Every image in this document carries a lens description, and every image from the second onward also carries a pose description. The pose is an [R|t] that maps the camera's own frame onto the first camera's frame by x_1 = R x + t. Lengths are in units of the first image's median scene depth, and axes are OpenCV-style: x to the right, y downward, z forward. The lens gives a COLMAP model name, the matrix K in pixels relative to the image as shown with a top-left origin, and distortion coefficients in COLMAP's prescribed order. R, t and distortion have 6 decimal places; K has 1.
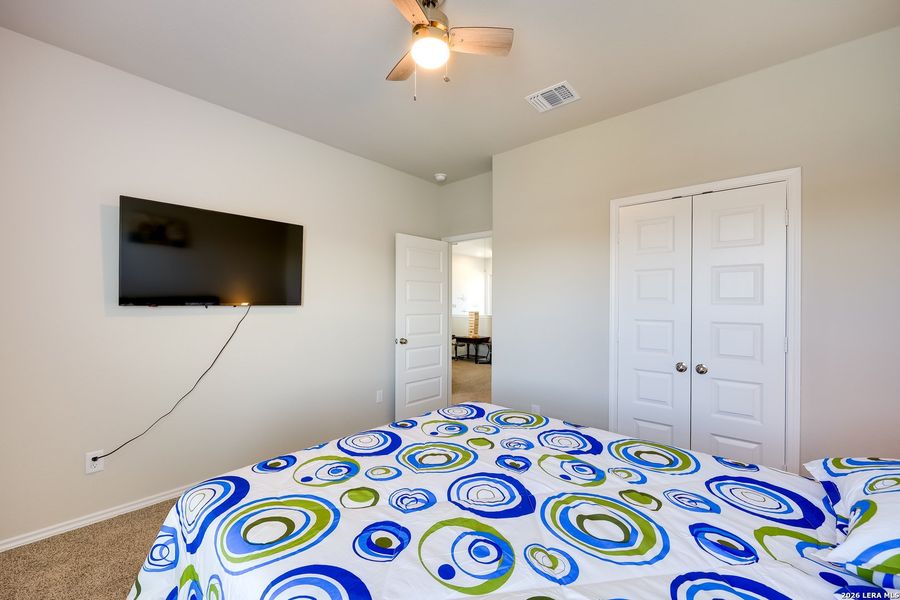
lens RADIAL K [[379.4, 0, 453.8], [0, 379.4, 301.0], [0, 0, 1]] dist [0.001417, -0.000677]
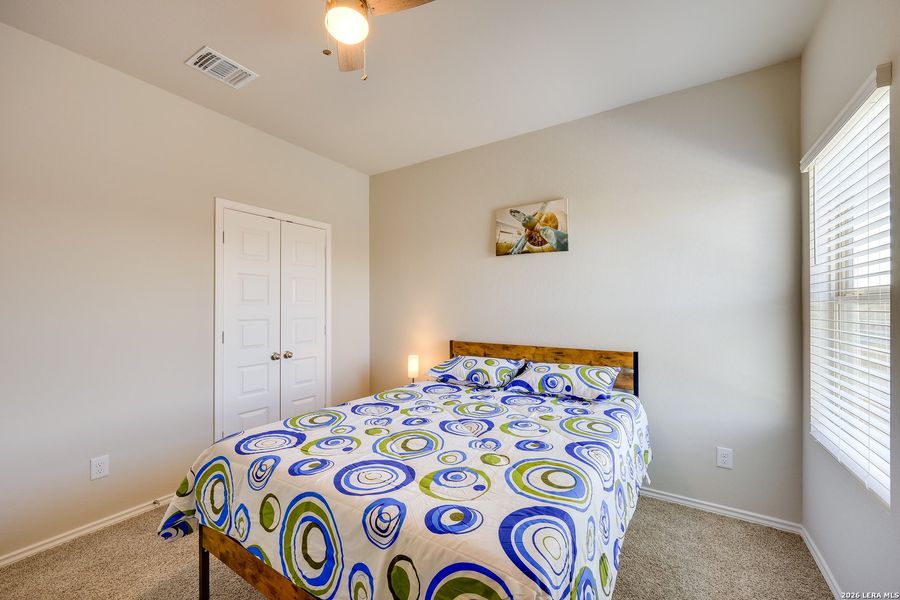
lens RADIAL K [[361.6, 0, 449.3], [0, 361.6, 305.9], [0, 0, 1]] dist [0.000663, 0.001046]
pose [[-0.162360, -0.006519, 0.986710, -0.840019], [-0.008394, 0.999951, 0.005226, -0.001304], [-0.986696, -0.007434, -0.162407, 0.801740]]
